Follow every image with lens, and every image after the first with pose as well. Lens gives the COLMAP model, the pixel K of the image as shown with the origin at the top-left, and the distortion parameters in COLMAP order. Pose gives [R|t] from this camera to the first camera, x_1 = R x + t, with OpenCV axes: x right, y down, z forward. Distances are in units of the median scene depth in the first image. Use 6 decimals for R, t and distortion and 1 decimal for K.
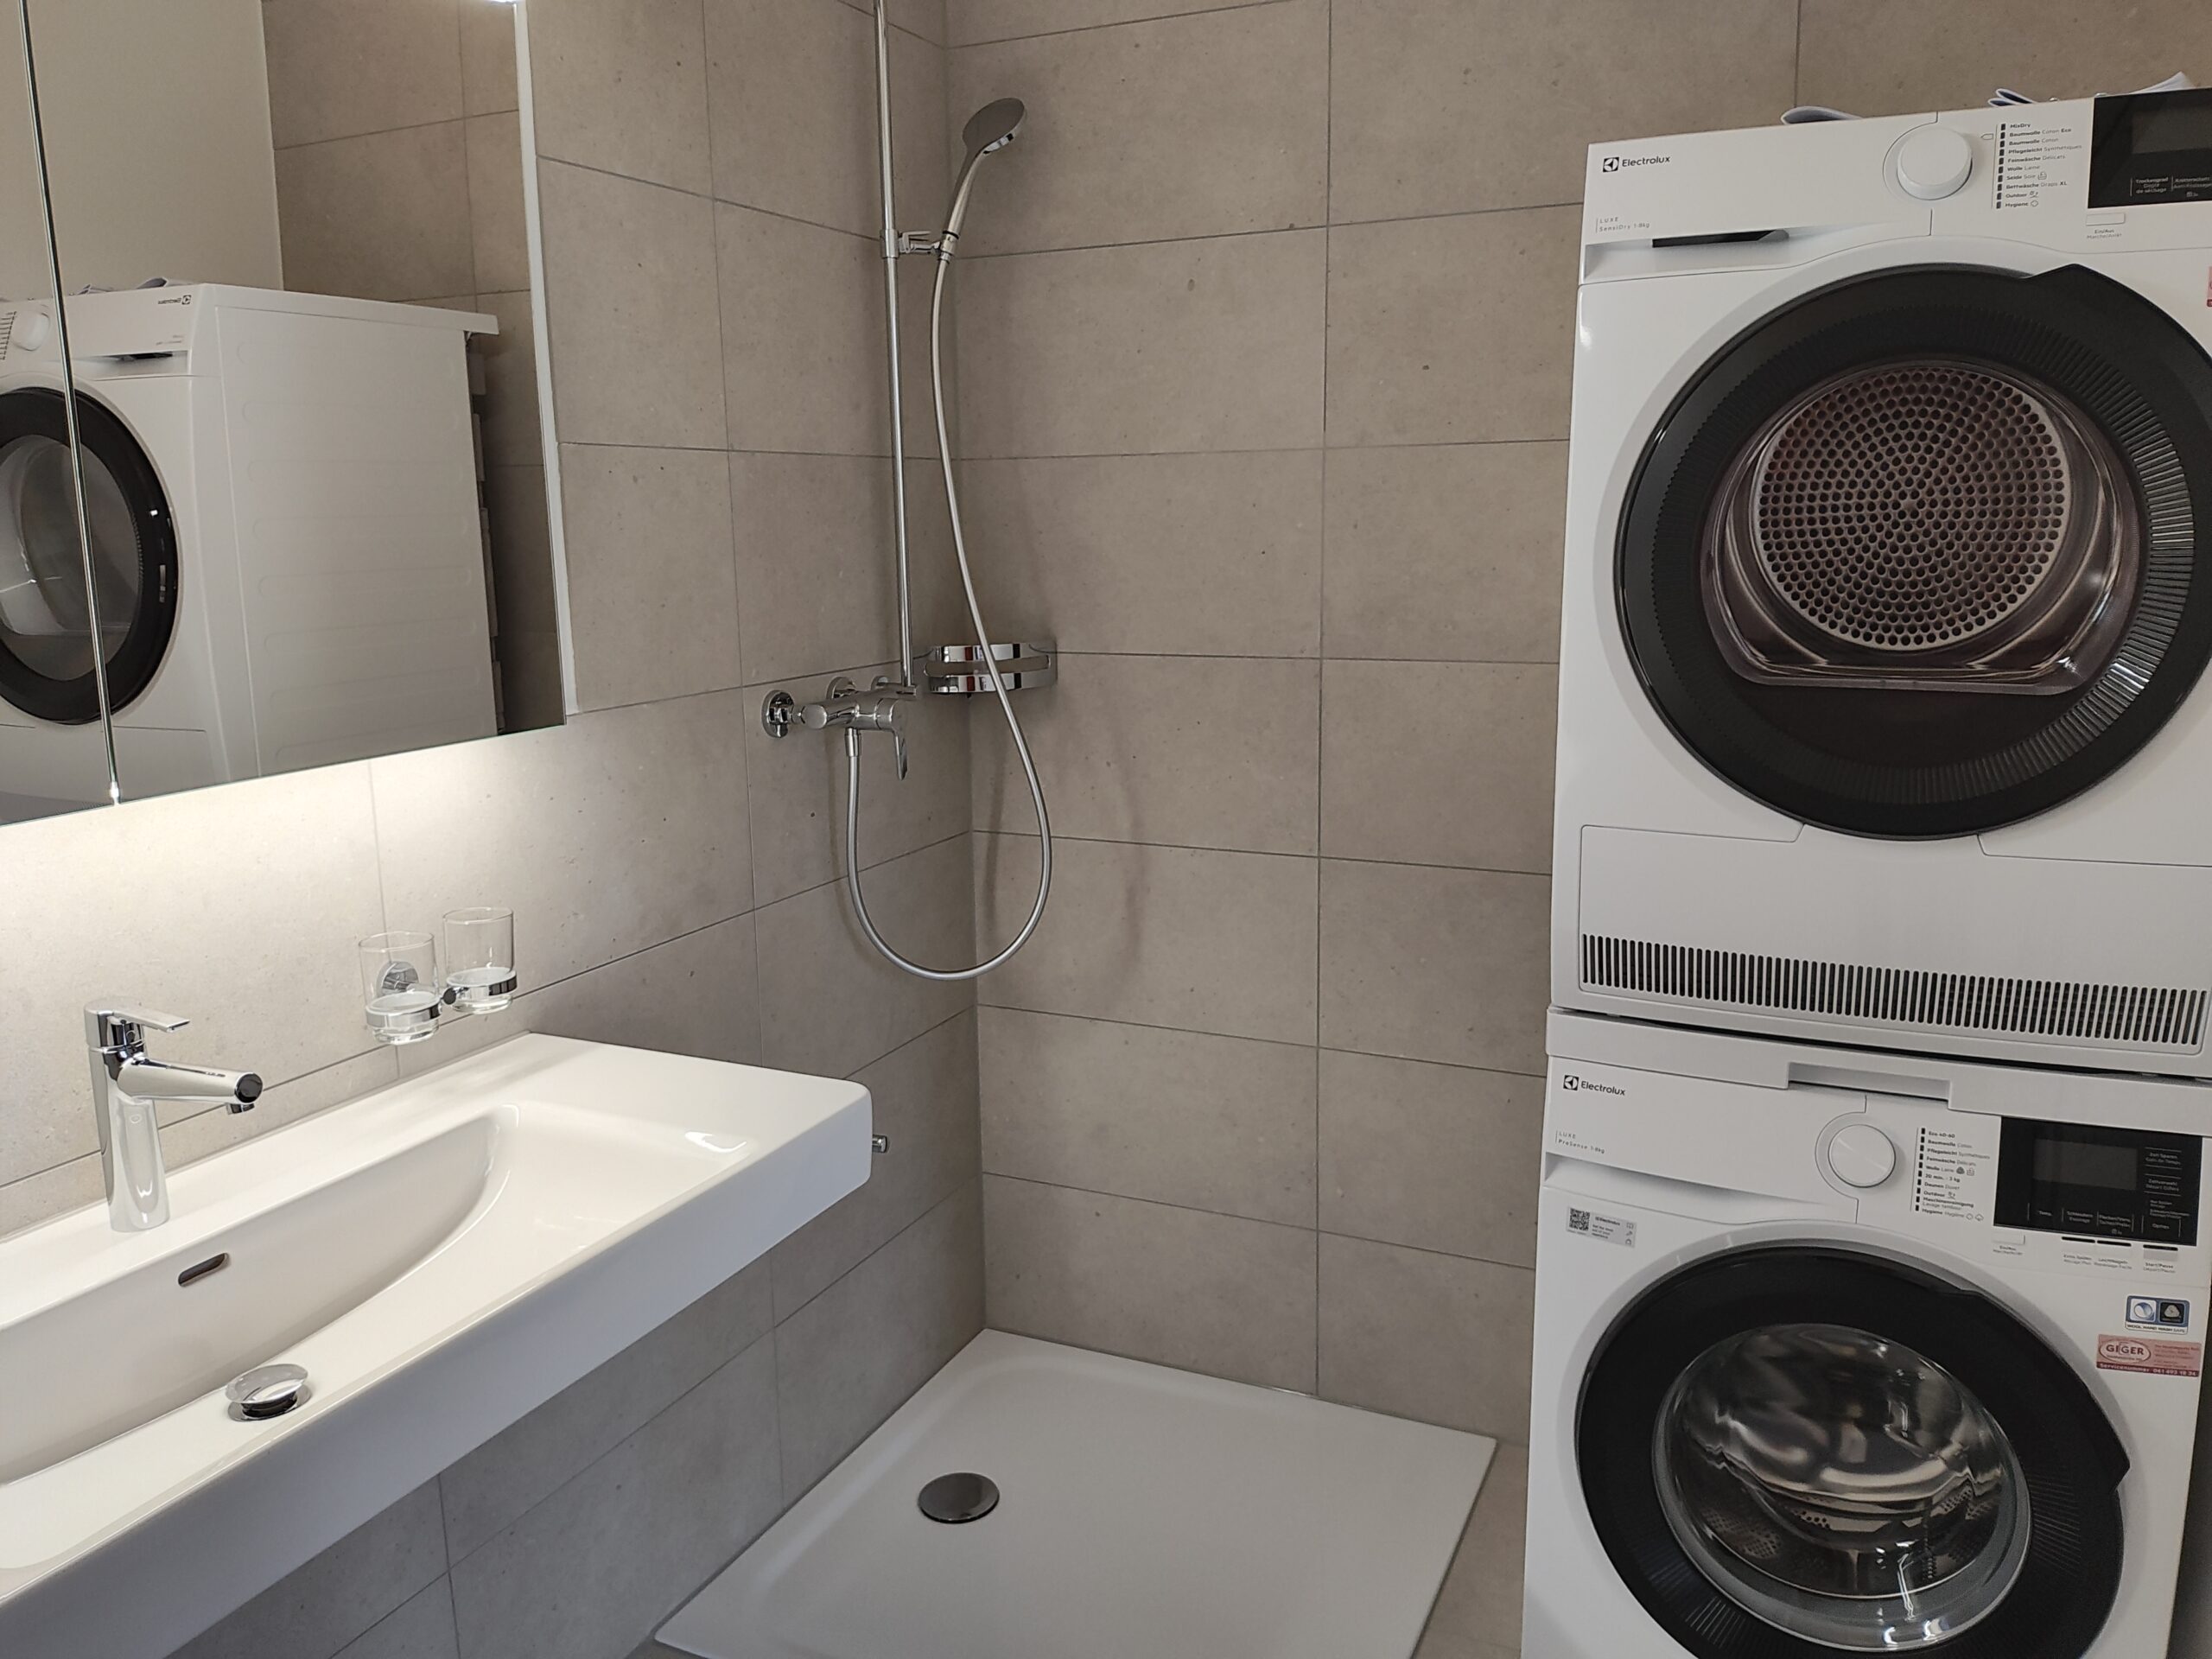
lens RADIAL K [[1658.7, 0, 1090.3], [0, 1658.7, 831.2], [0, 0, 1]] dist [0.121116, -0.269113]
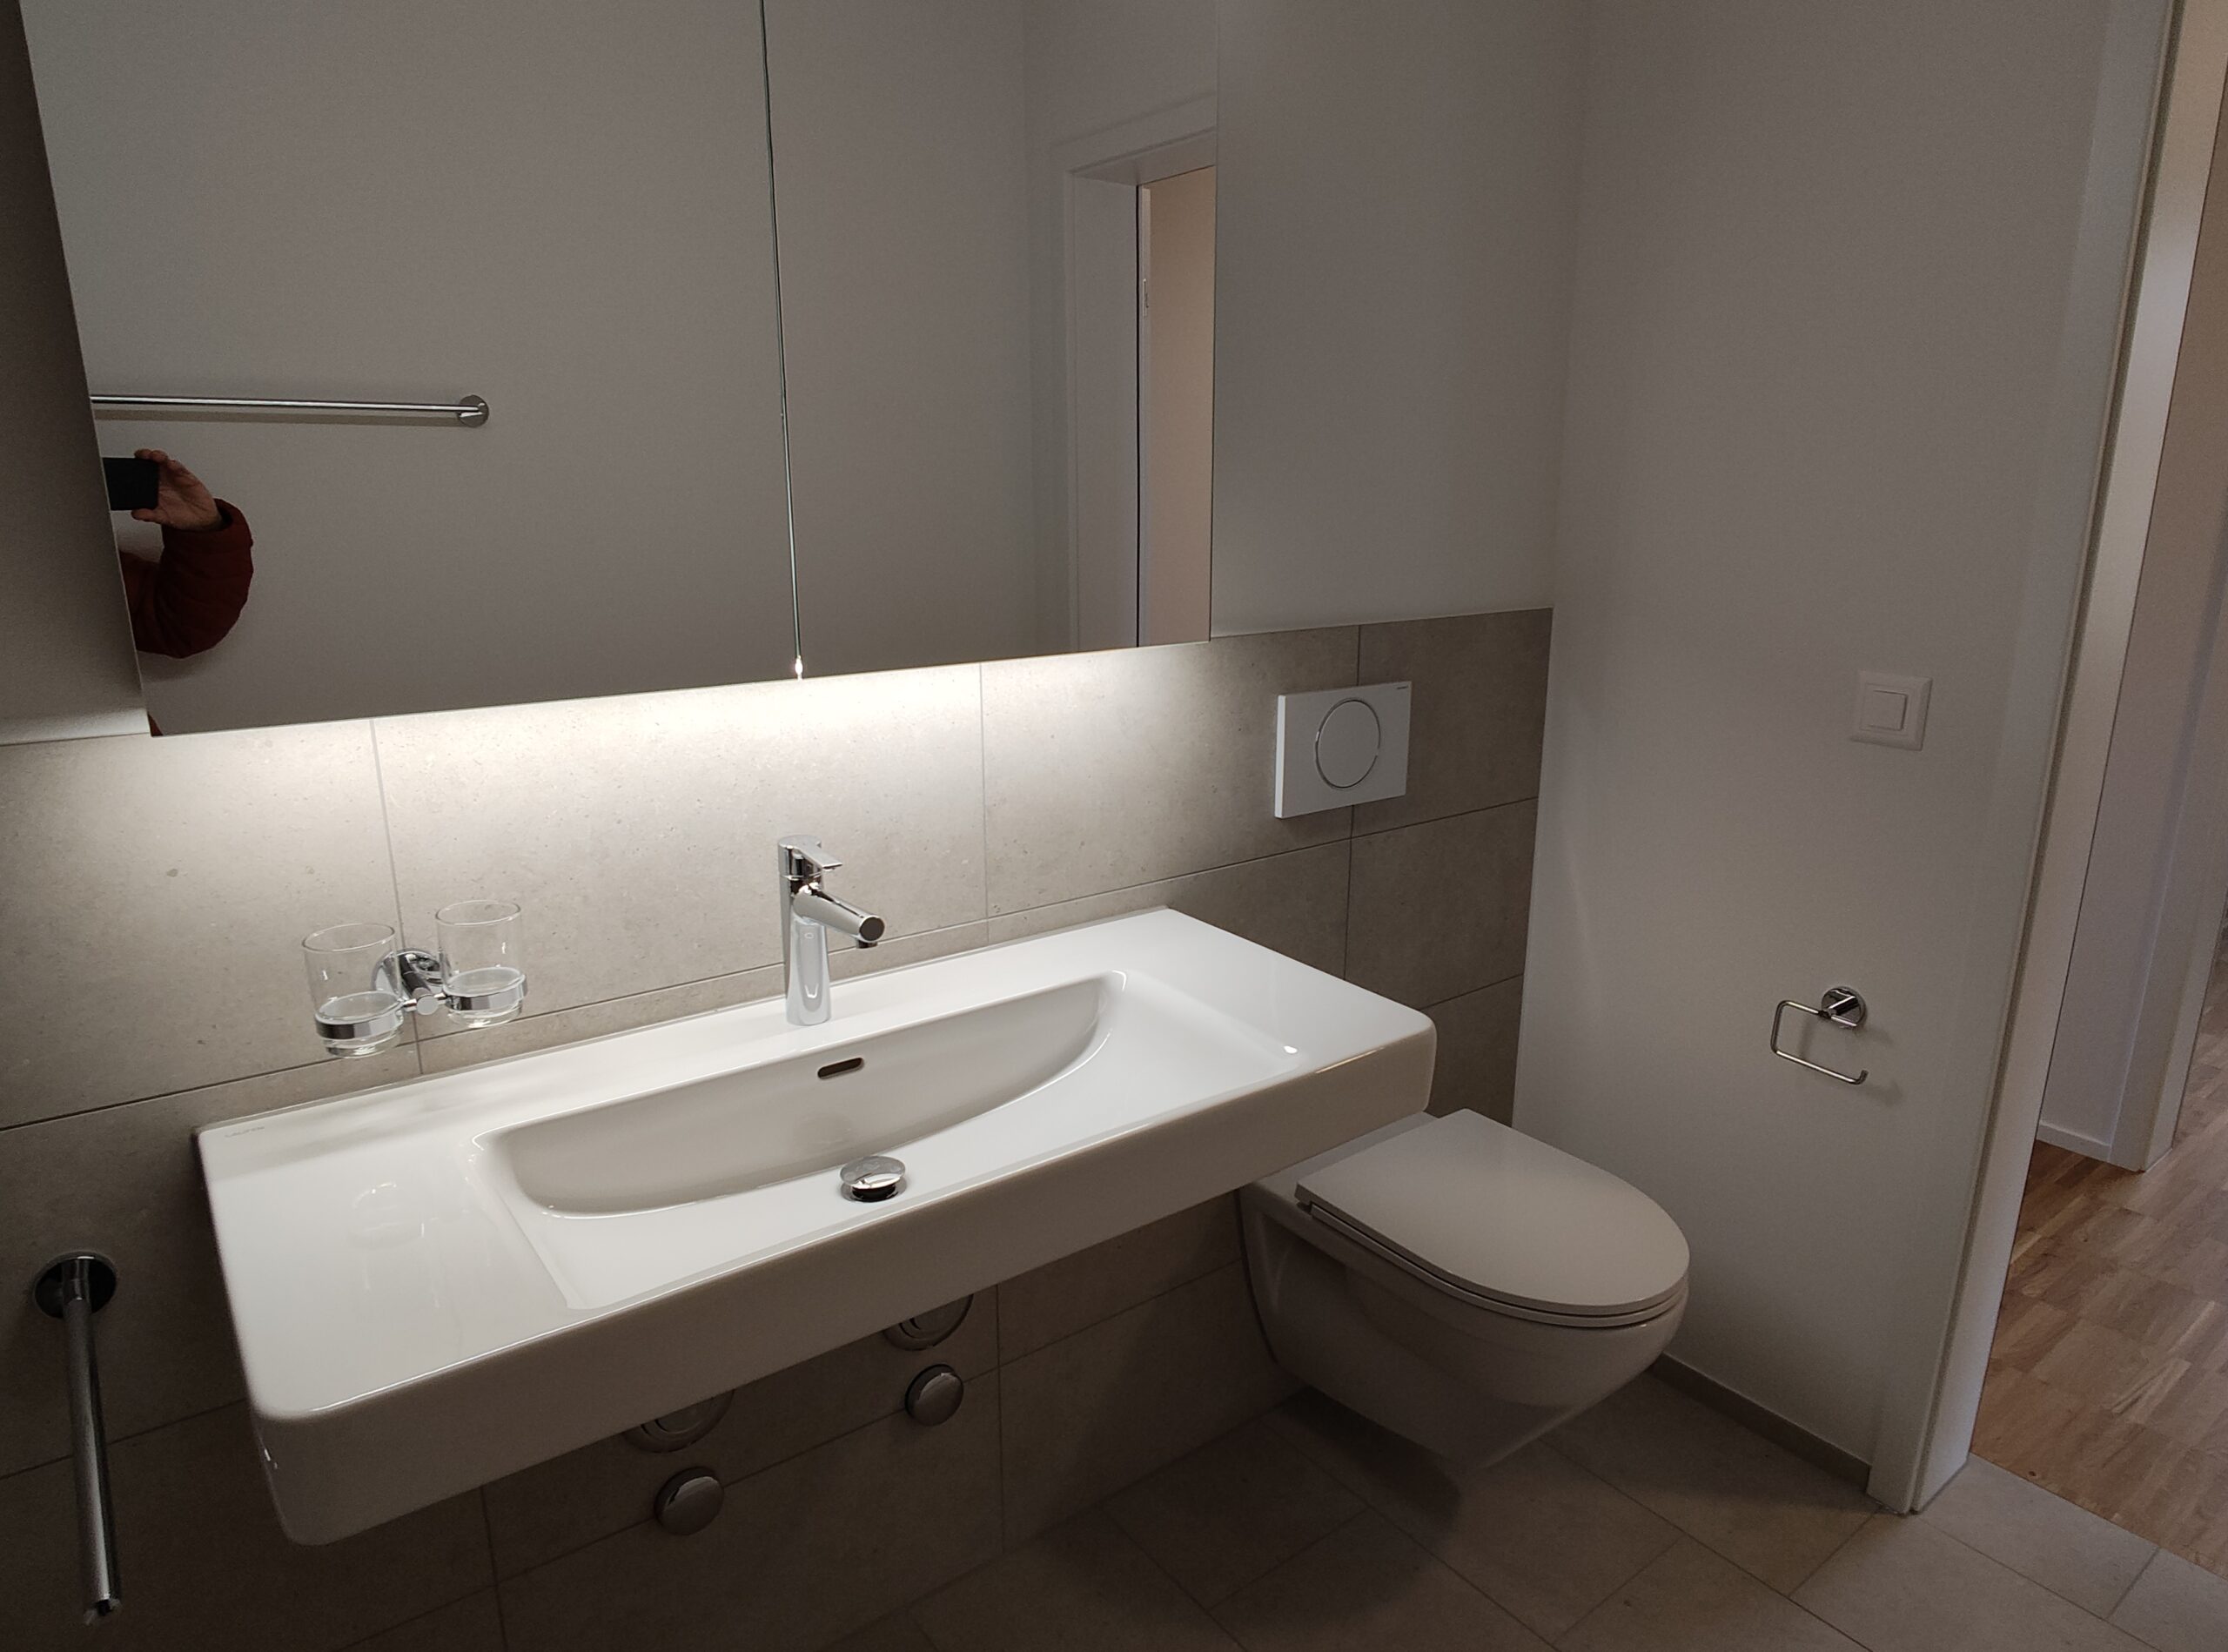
lens RADIAL K [[1340.8, 0, 1114.0], [0, 1340.8, 826.0], [0, 0, 1]] dist [0.000550, -0.000041]
pose [[0.875276, 0.135368, -0.464292, 0.071114], [-0.104642, 0.990296, 0.091457, -0.021599], [0.472167, -0.031466, 0.880948, 0.242319]]
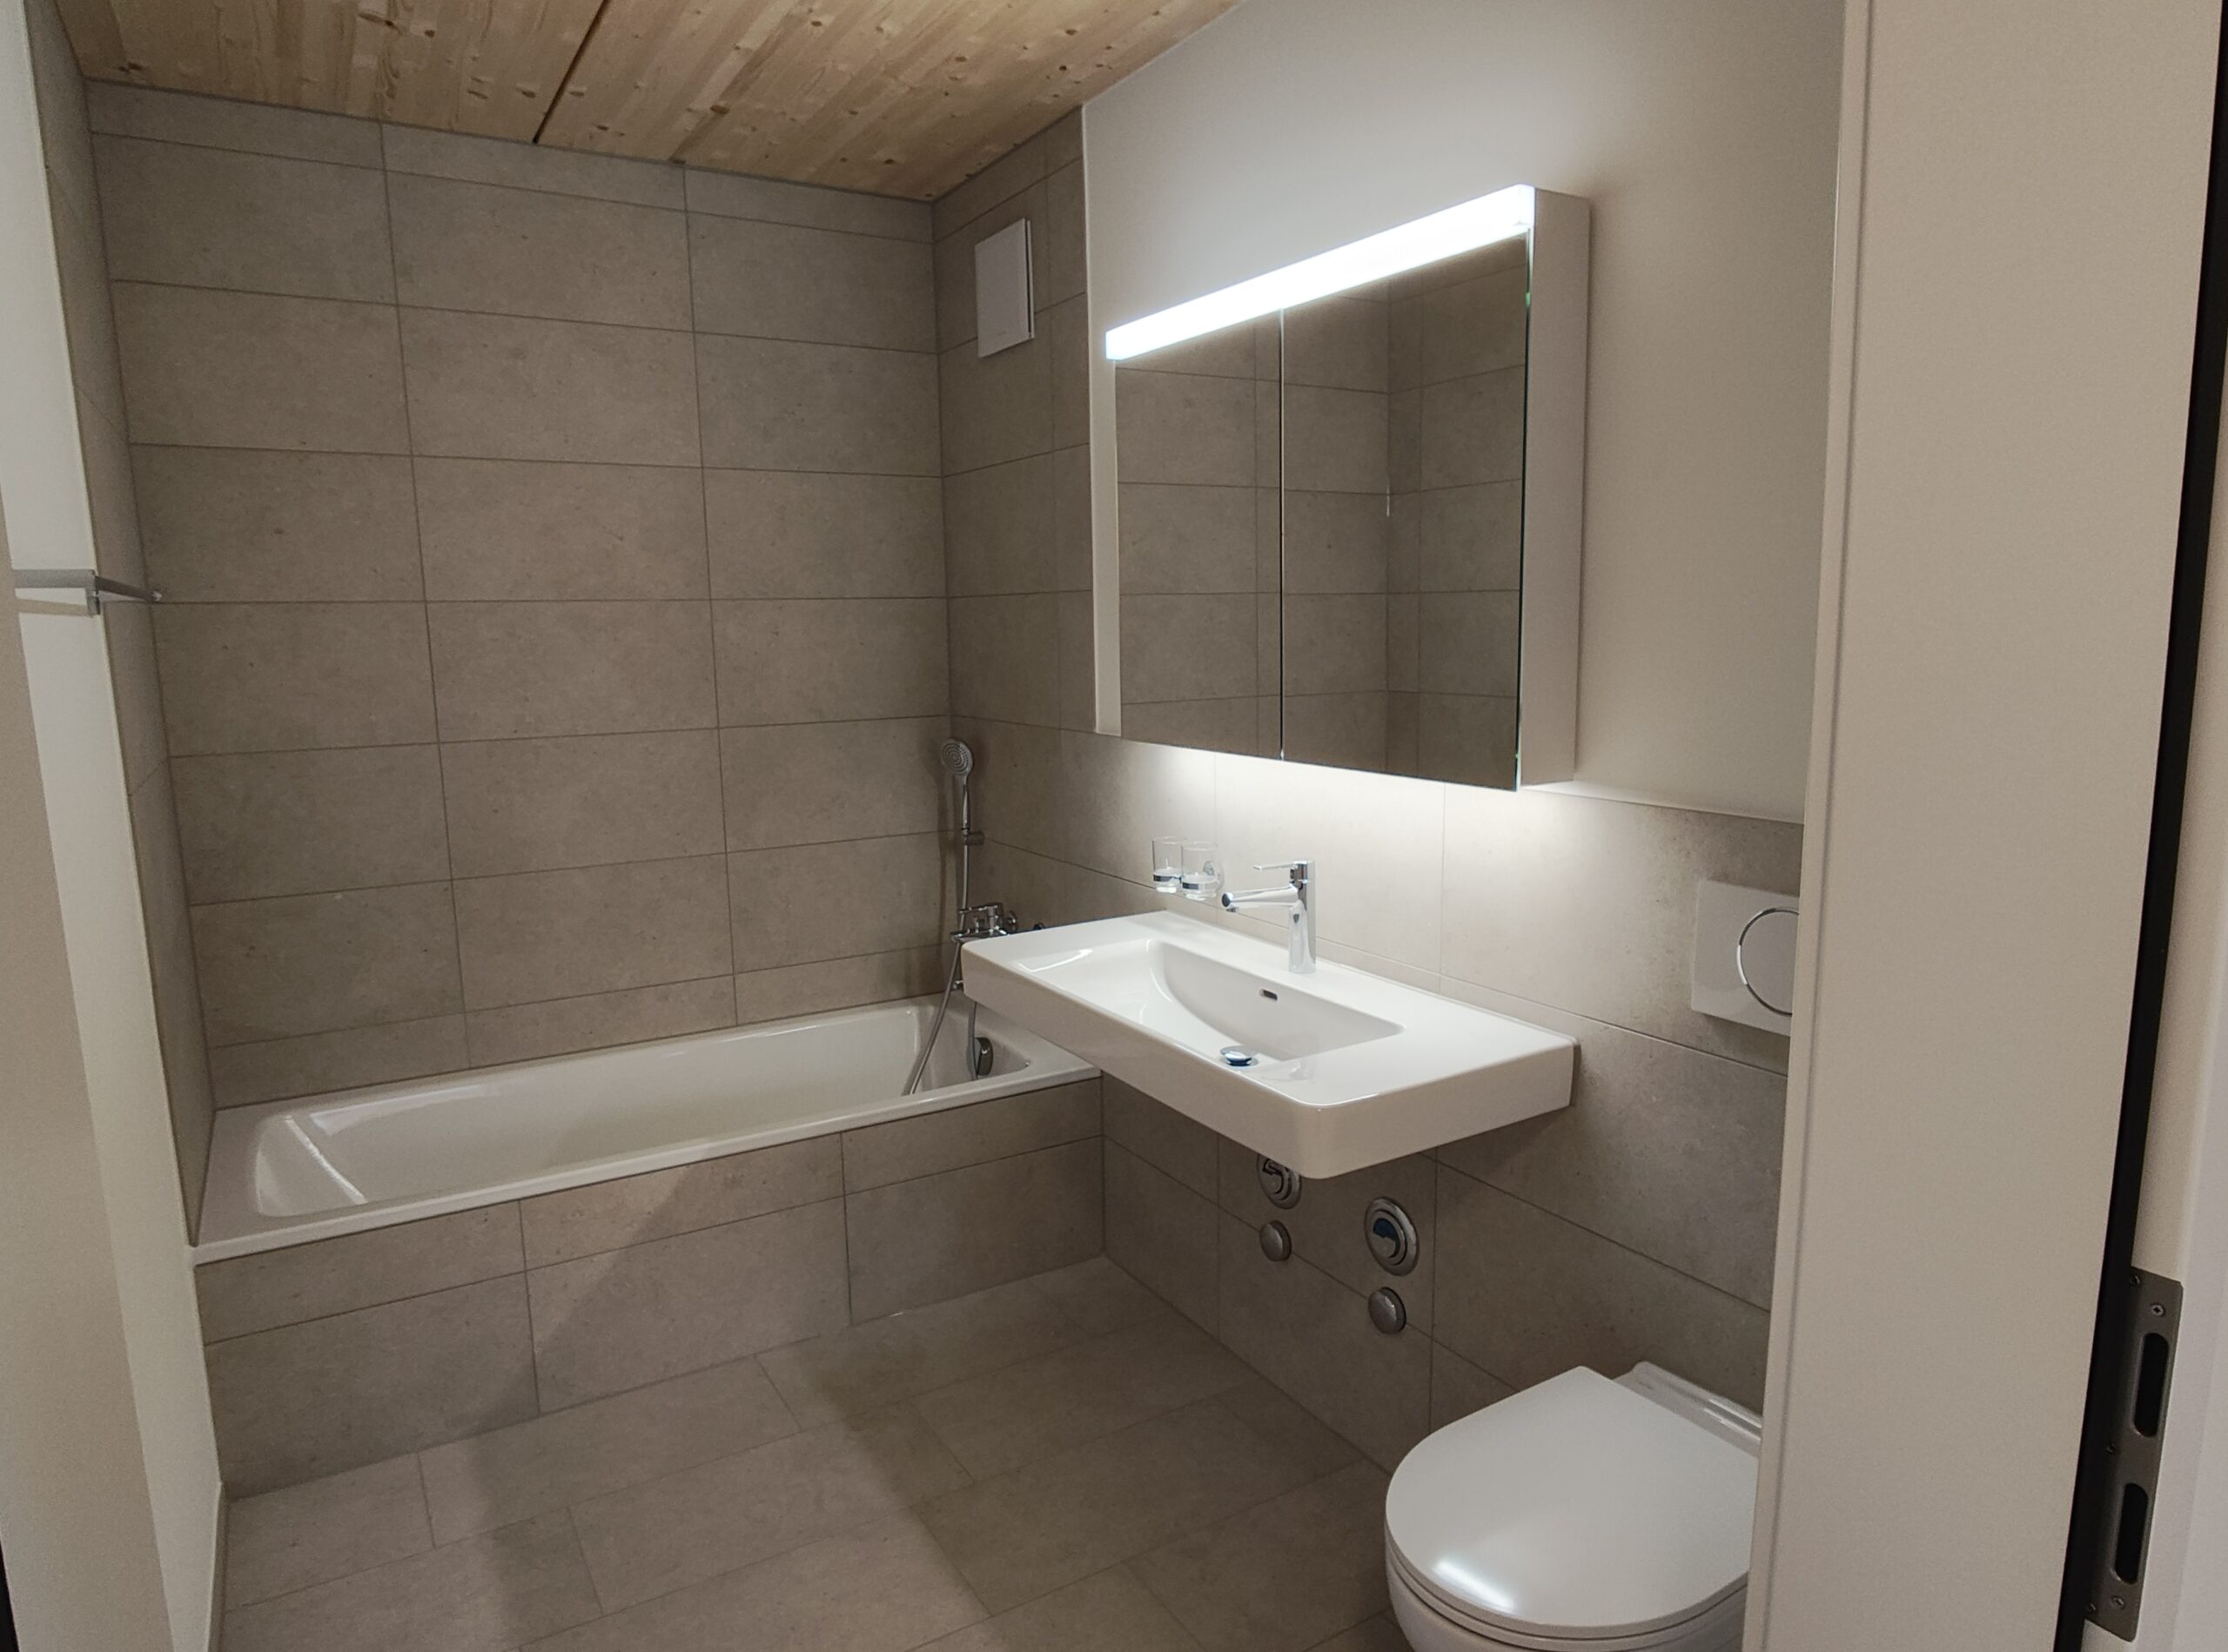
lens RADIAL K [[1340.8, 0, 1114.0], [0, 1340.8, 826.0], [0, 0, 1]] dist [0.000550, -0.000041]
pose [[-0.554401, 0.157511, -0.817208, 0.859419], [-0.131165, 0.953119, 0.272690, -0.346847], [0.821849, 0.258369, -0.507750, 1.610628]]
